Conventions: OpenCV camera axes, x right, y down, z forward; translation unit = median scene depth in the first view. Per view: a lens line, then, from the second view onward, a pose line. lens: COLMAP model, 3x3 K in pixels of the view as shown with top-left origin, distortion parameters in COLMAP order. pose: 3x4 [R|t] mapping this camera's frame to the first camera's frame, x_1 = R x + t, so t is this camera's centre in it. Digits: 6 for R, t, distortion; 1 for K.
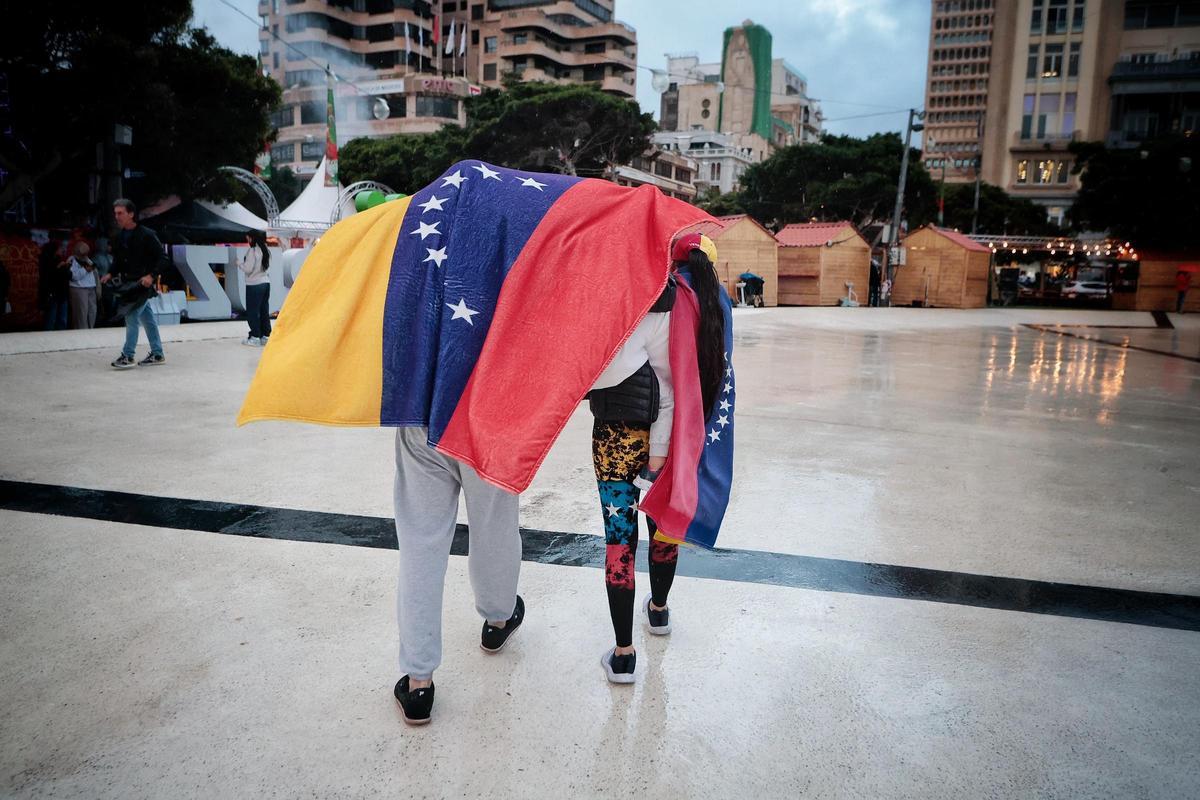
lens RADIAL K [[899.3, 0, 594.6], [0, 899.3, 388.1], [0, 0, 1]] dist [0.007246, -0.003701]
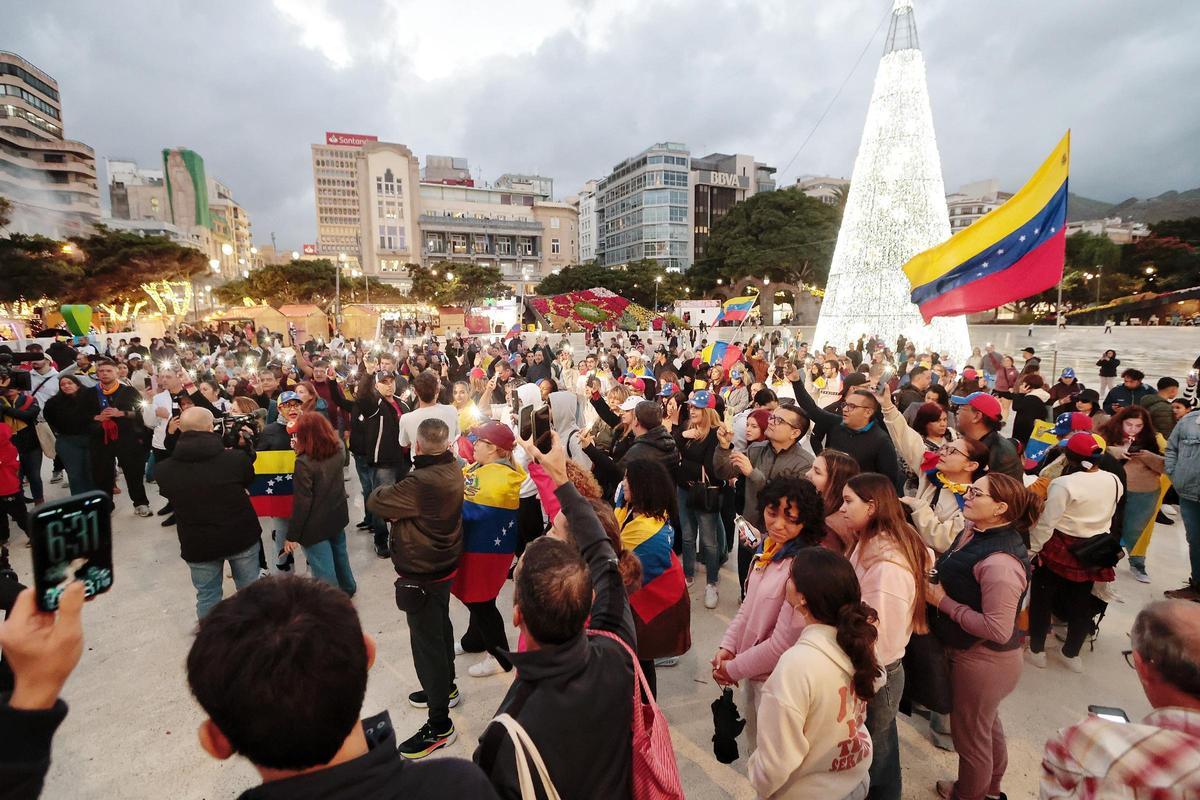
lens RADIAL K [[569.7, 0, 598.5], [0, 569.7, 390.0], [0, 0, 1]] dist [-0.000496, 0.000564]
pose [[0.702577, -0.134611, 0.698760, -0.099854], [0.126264, 0.989946, 0.063752, 0.007652], [-0.700316, 0.043437, 0.712510, -0.197612]]
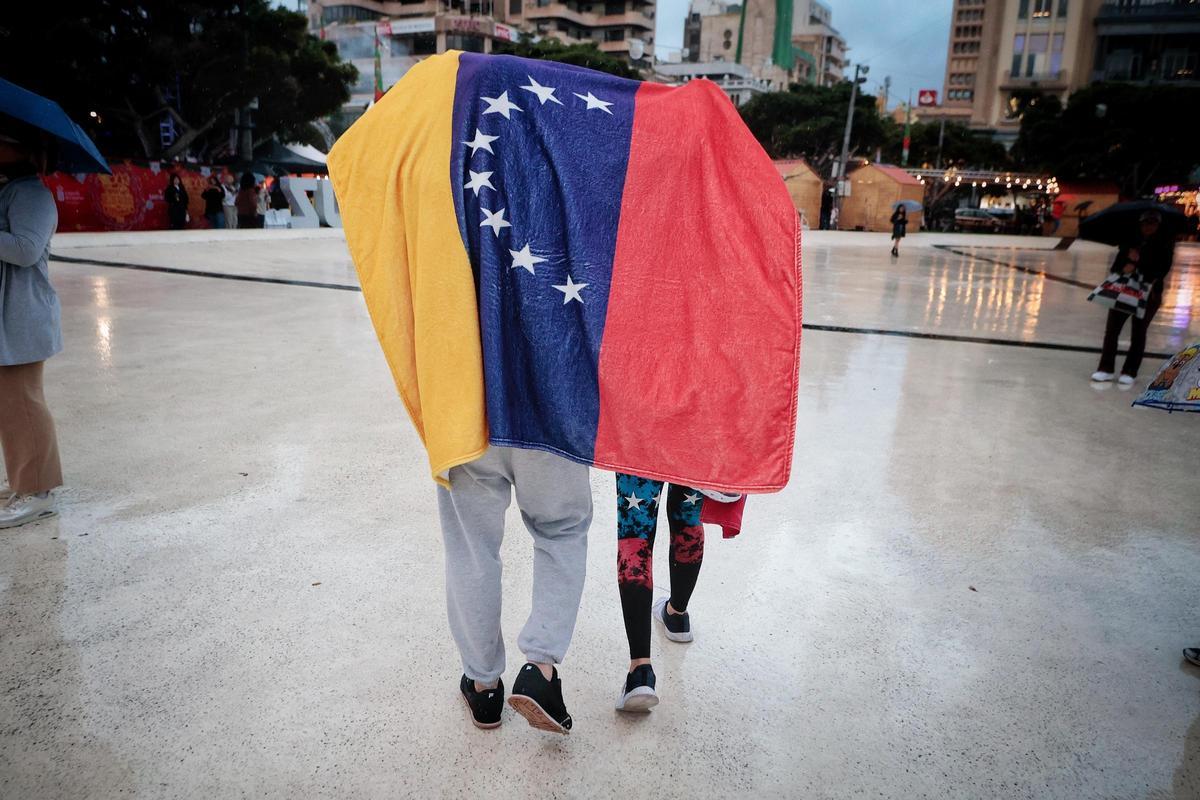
lens RADIAL K [[899.3, 0, 594.6], [0, 899.3, 388.1], [0, 0, 1]] dist [0.007246, -0.003701]
pose [[0.999445, 0.014868, -0.029808, 0.019211], [-0.012549, 0.996989, 0.076524, 0.014696], [0.030856, -0.076107, 0.996622, -0.106471]]
